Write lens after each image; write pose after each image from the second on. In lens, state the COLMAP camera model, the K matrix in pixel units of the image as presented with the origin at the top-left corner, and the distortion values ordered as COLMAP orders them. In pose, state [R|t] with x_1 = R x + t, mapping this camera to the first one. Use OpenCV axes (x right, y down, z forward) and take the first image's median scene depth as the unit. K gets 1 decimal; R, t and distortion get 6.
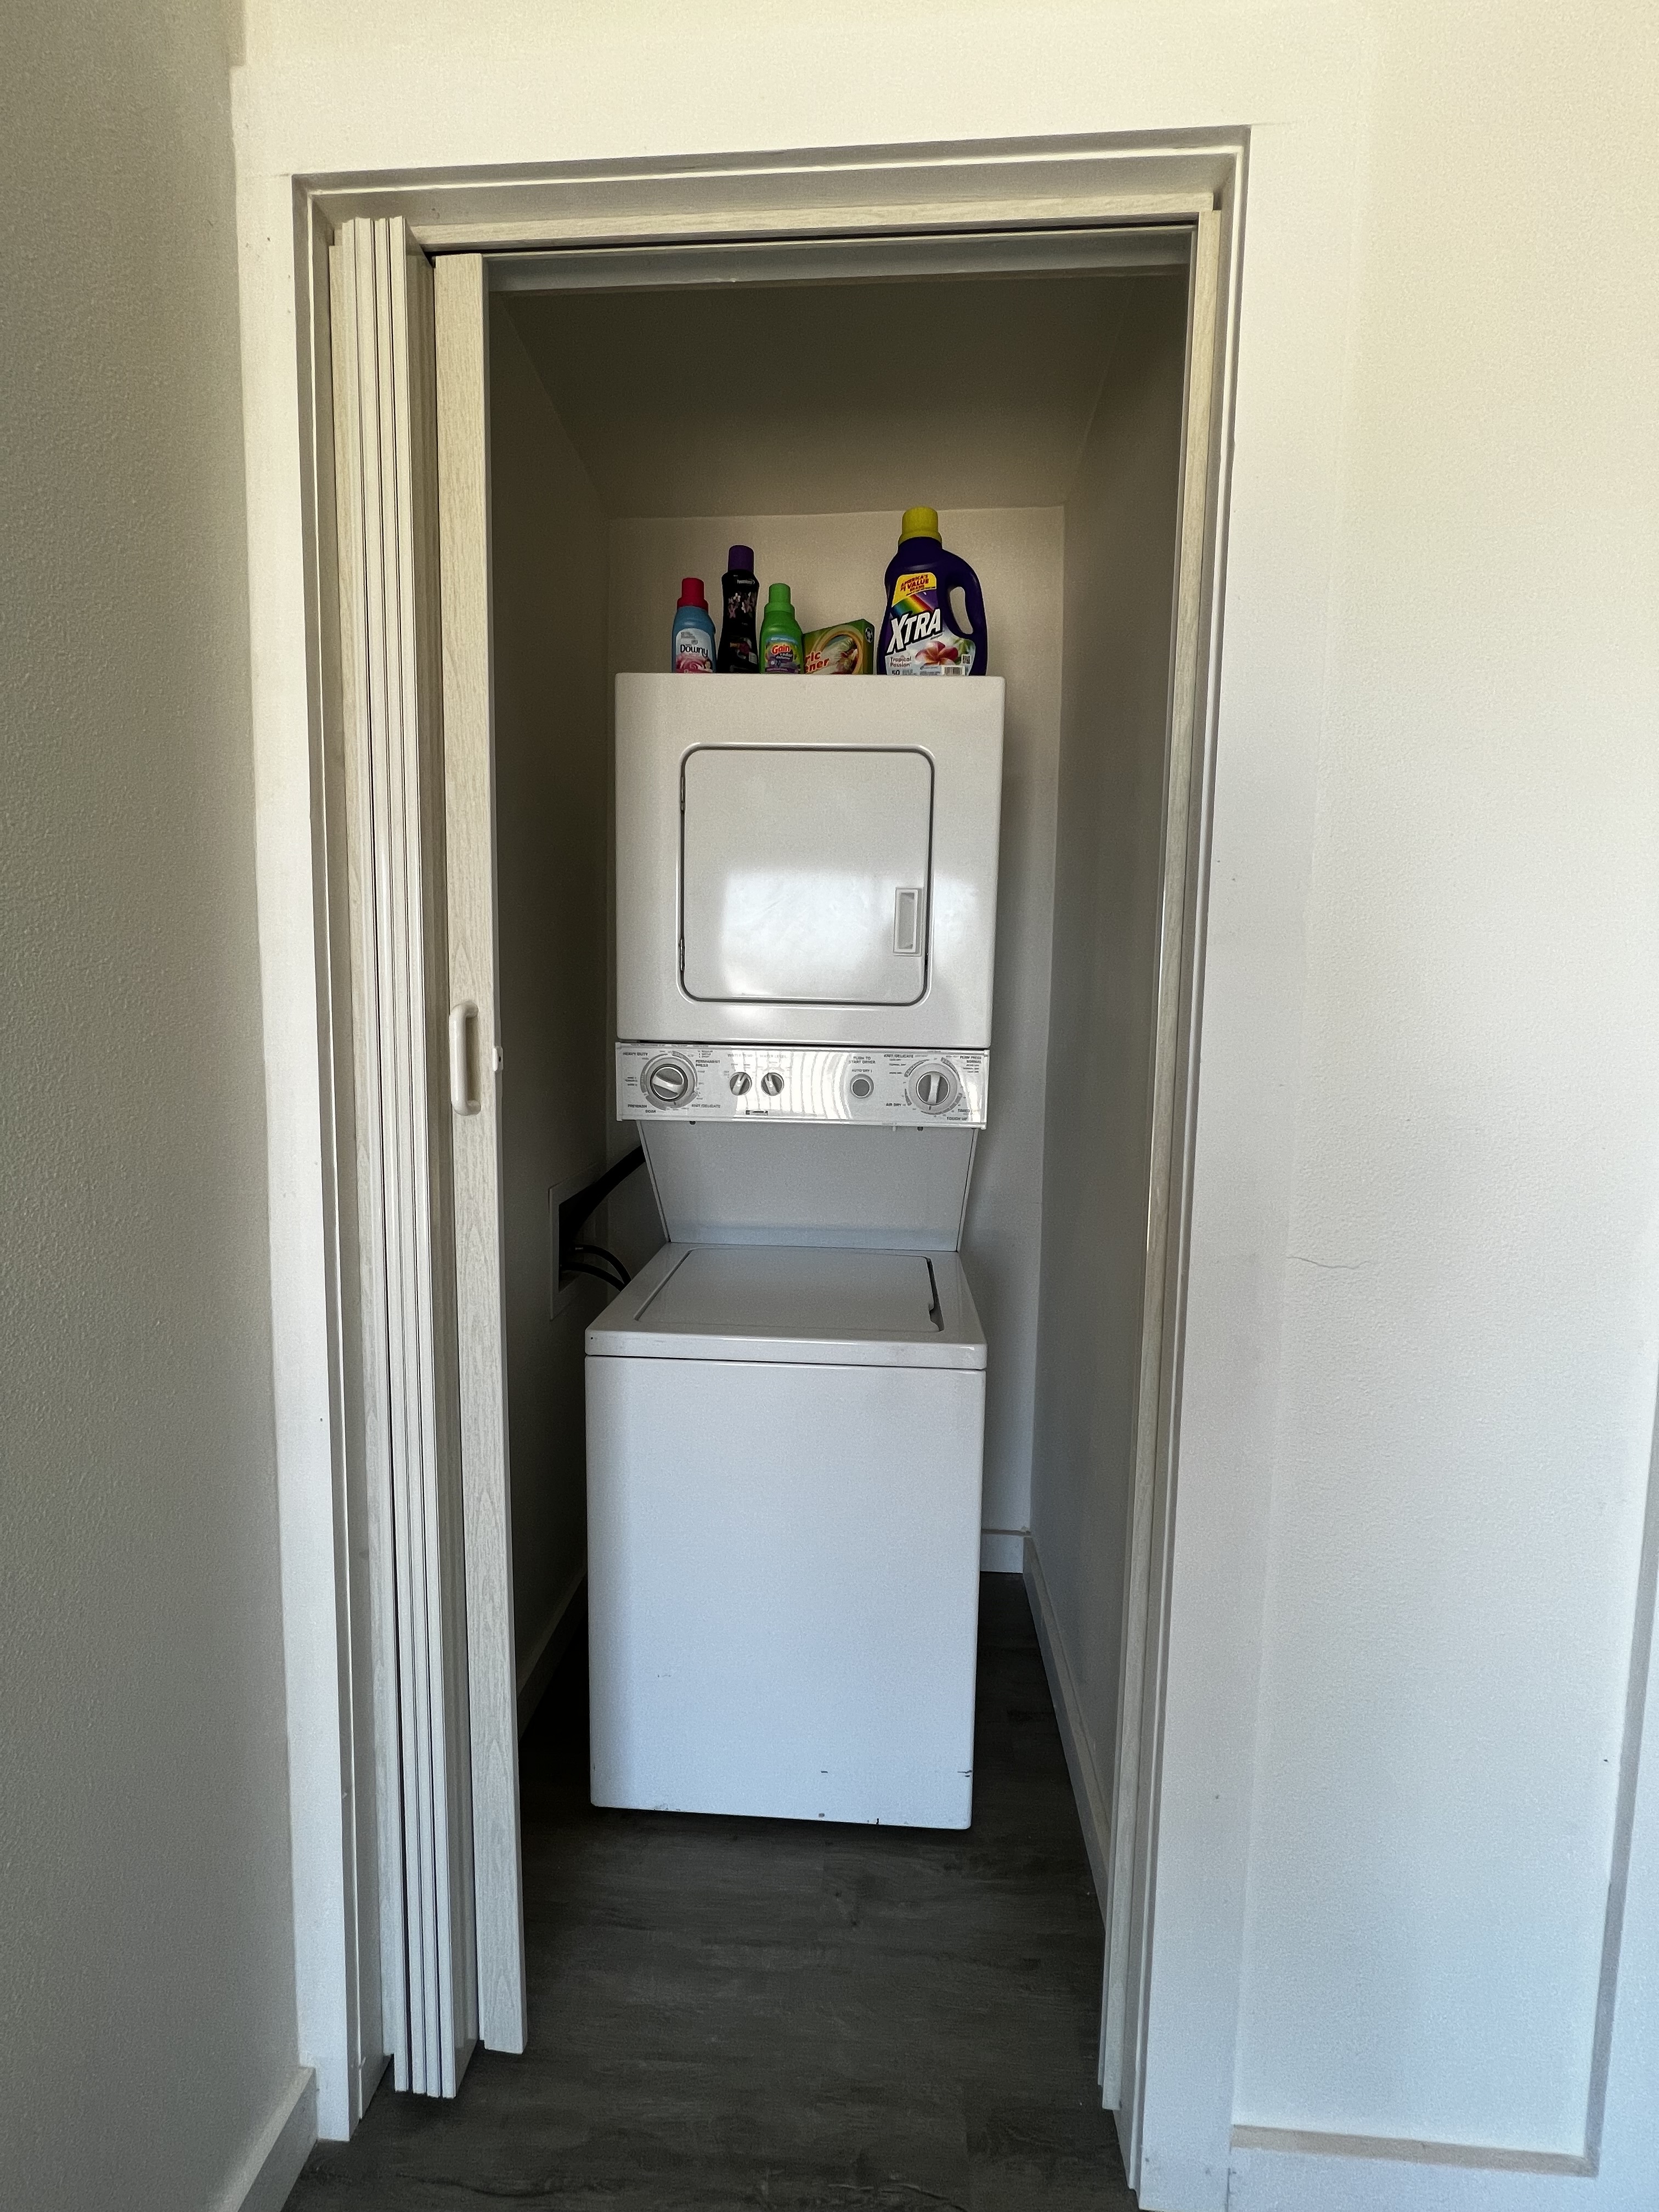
lens RADIAL K [[874.8, 0, 846.2], [0, 874.8, 1099.3], [0, 0, 1]] dist [0.003442, 0.000009]
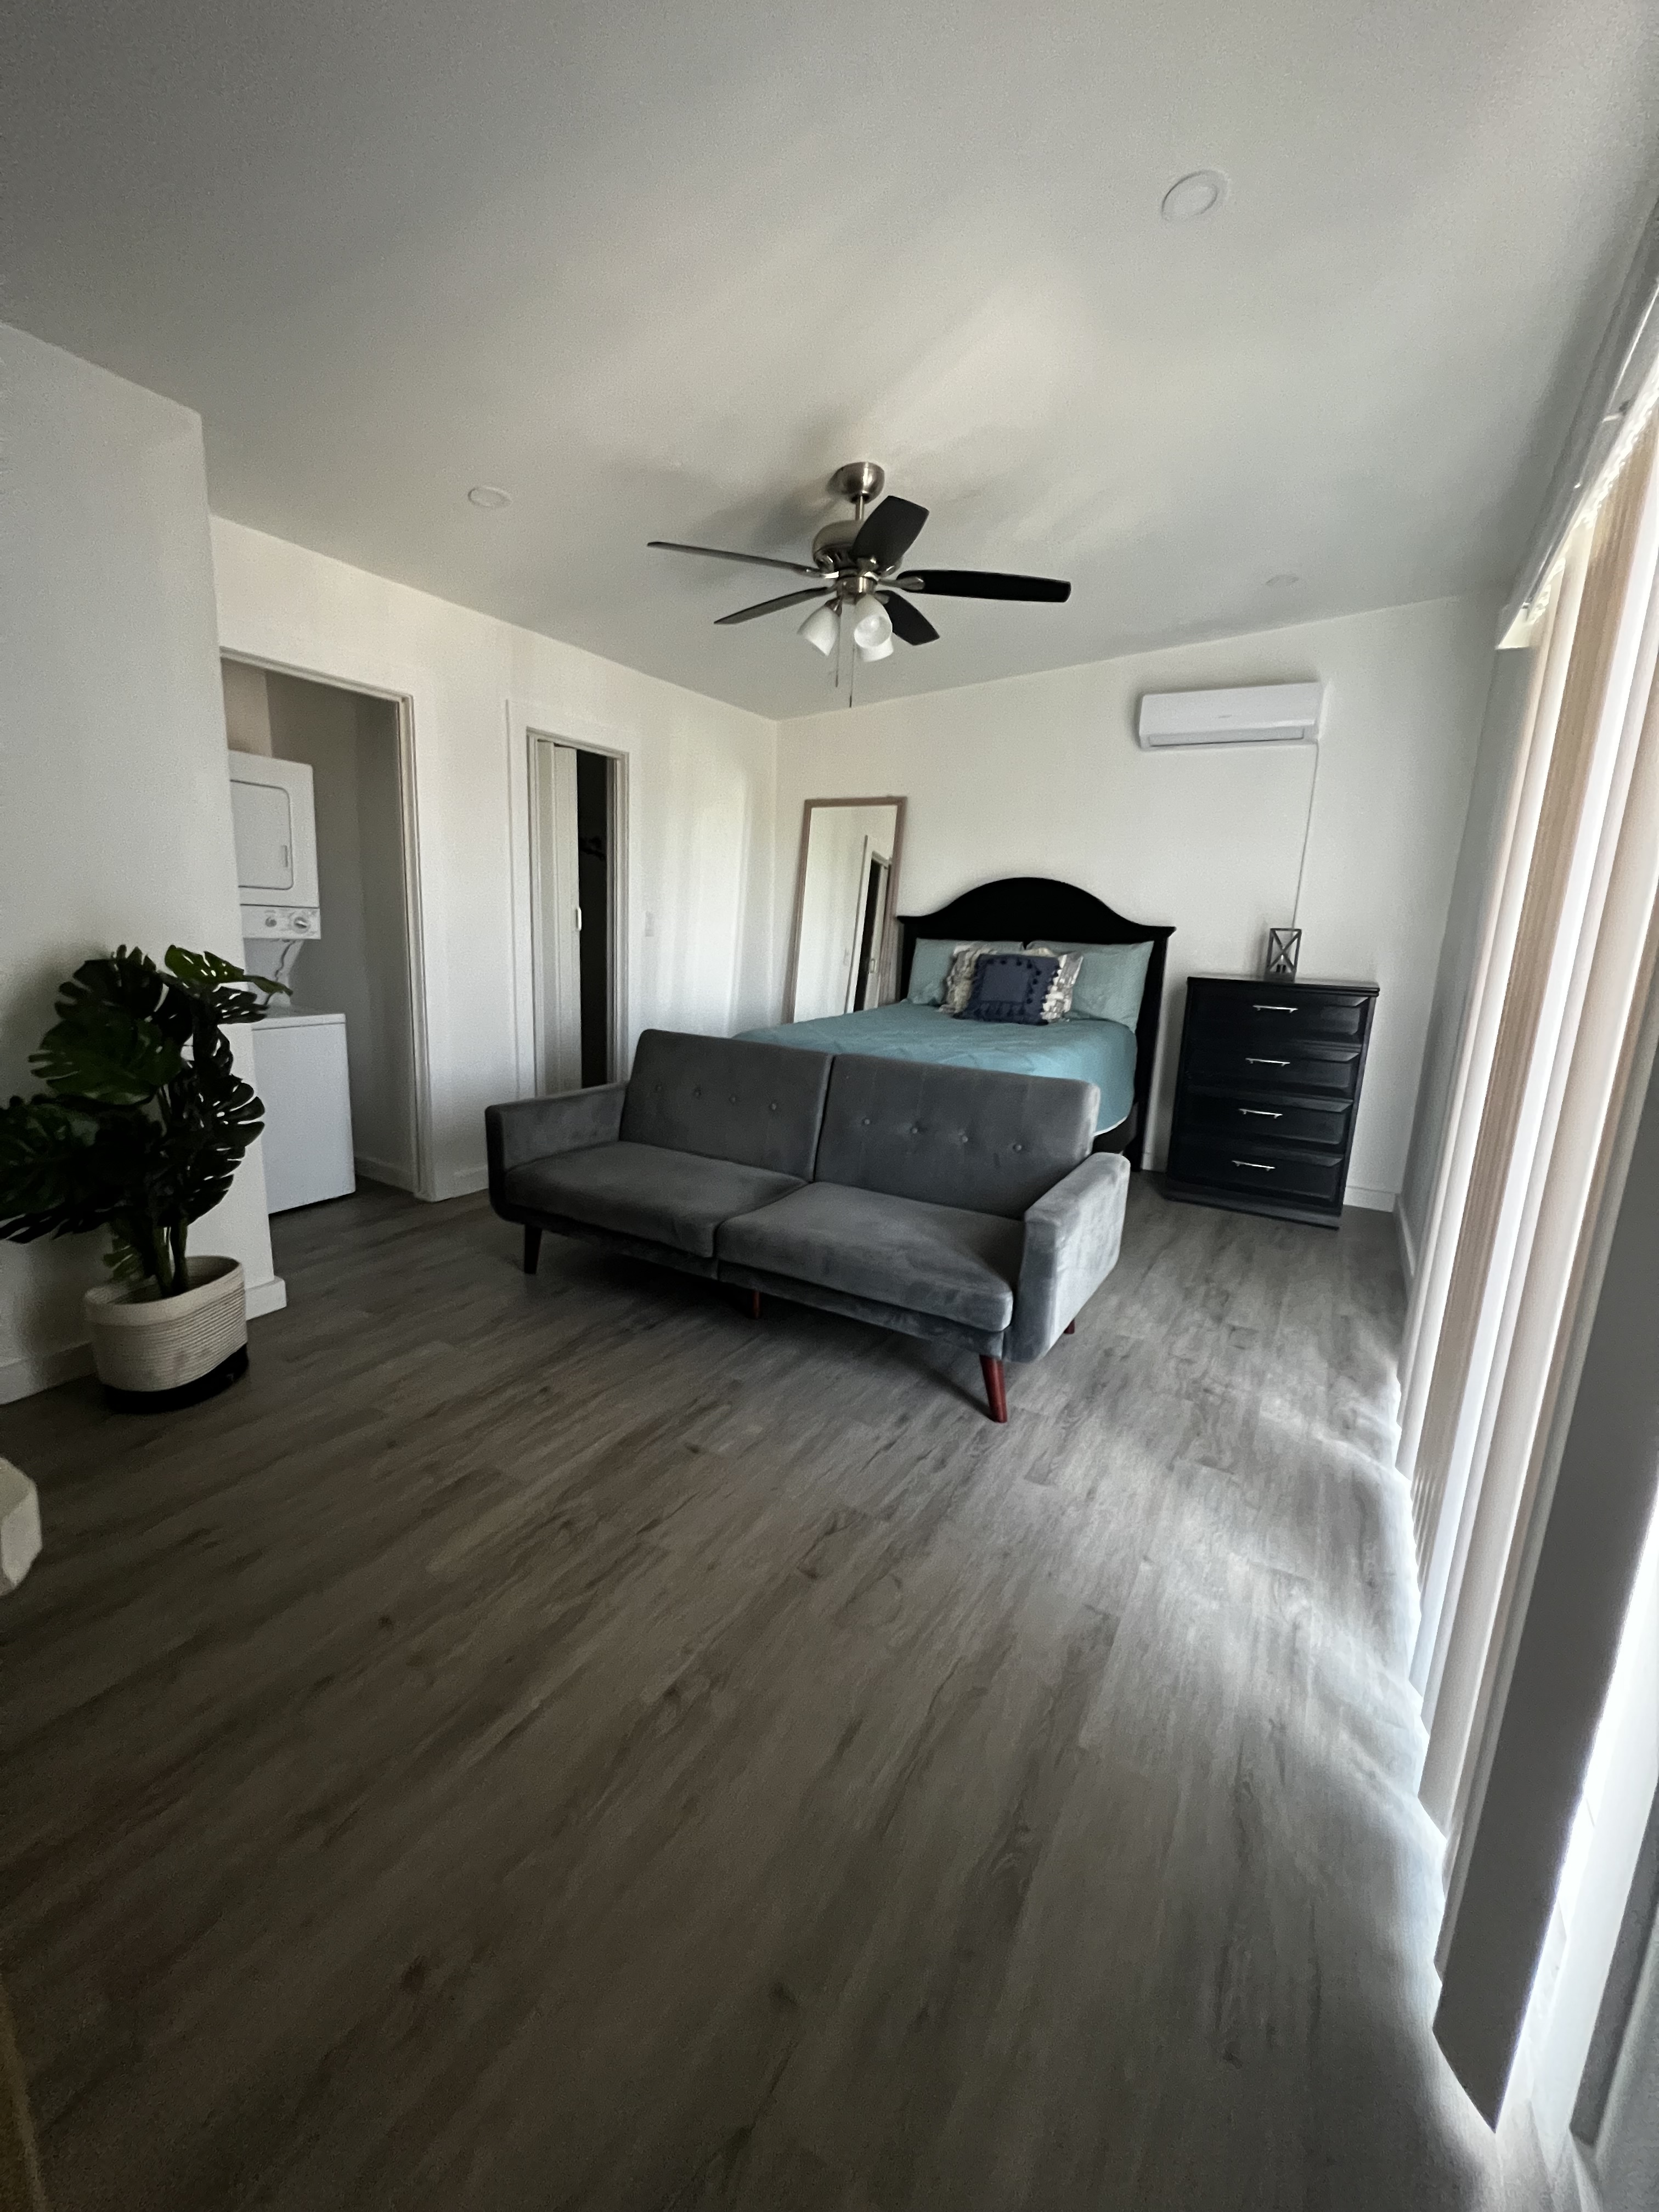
lens RADIAL K [[874.8, 0, 829.0], [0, 874.8, 1104.9], [0, 0, 1]] dist [0.003442, 0.000009]
pose [[0.453063, -0.174126, 0.874308, -1.620172], [0.057221, 0.984397, 0.166399, 0.183565], [-0.889640, -0.025360, 0.455957, -1.691085]]
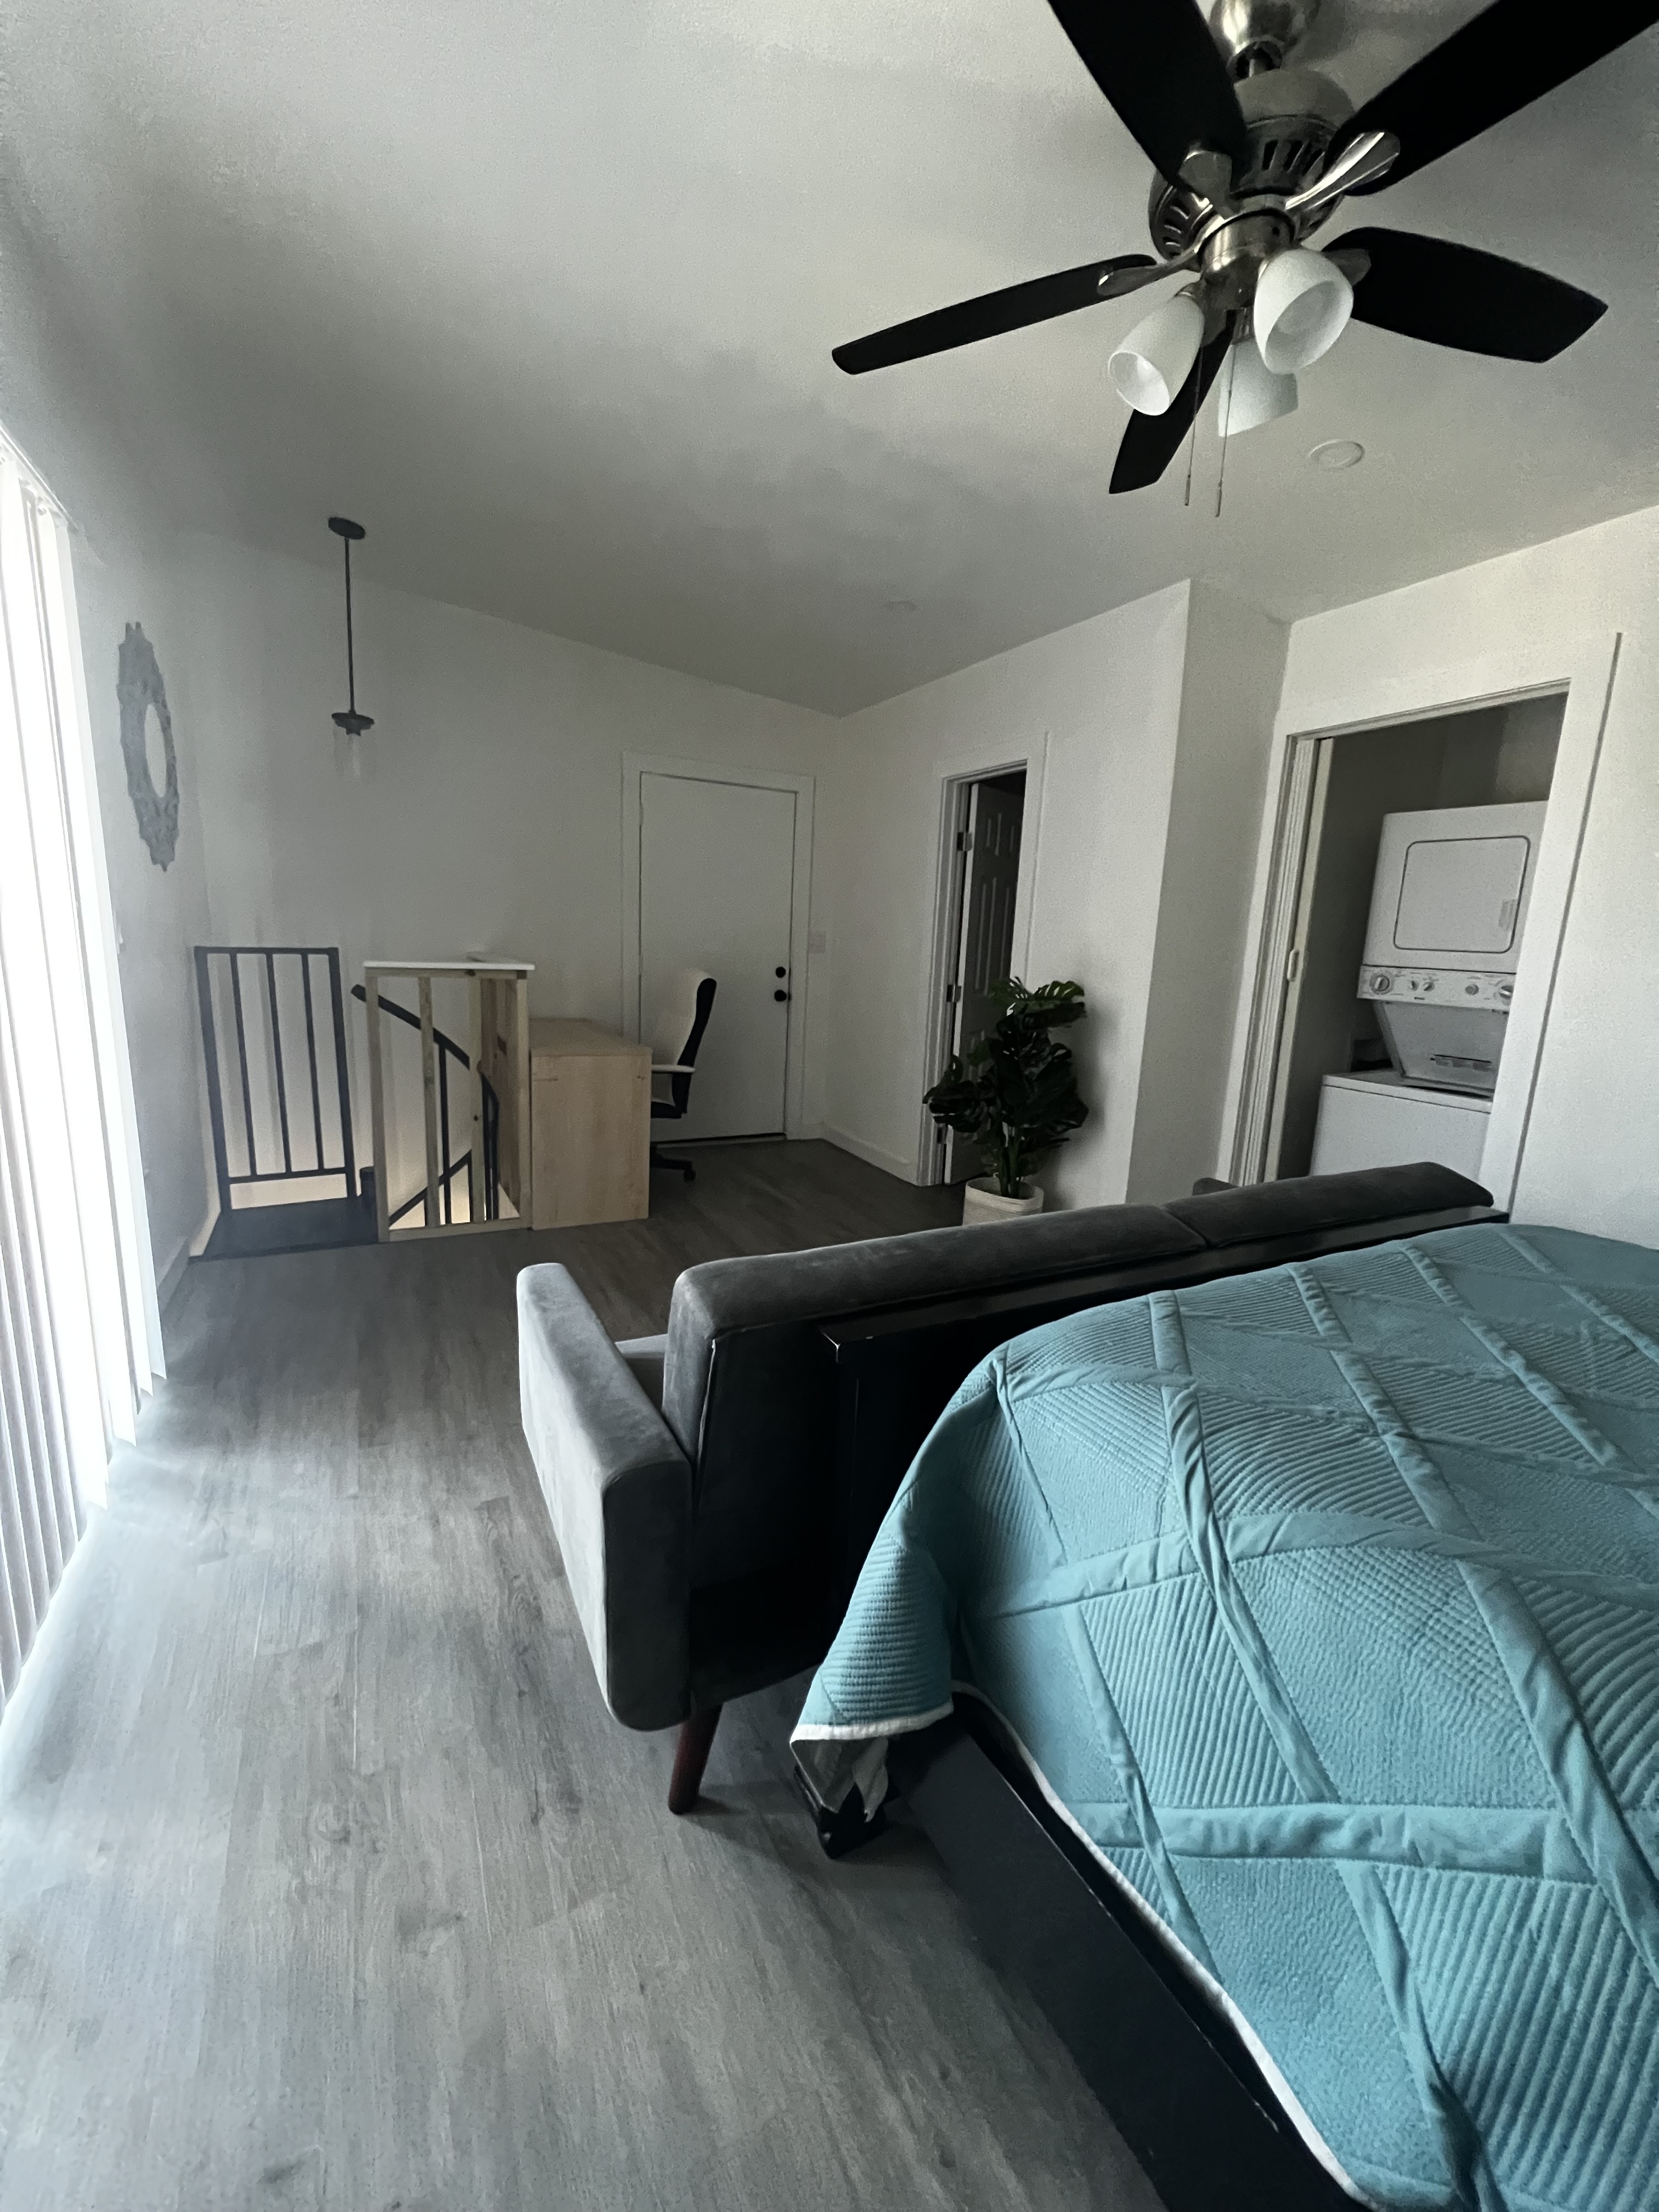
lens RADIAL K [[874.8, 0, 837.0], [0, 874.8, 1112.9], [0, 0, 1]] dist [0.003442, 0.000009]
pose [[0.524693, 0.177641, -0.832551, 1.133315], [-0.124290, 0.983491, 0.131516, 0.211097], [0.842170, 0.034472, 0.538110, -1.657987]]
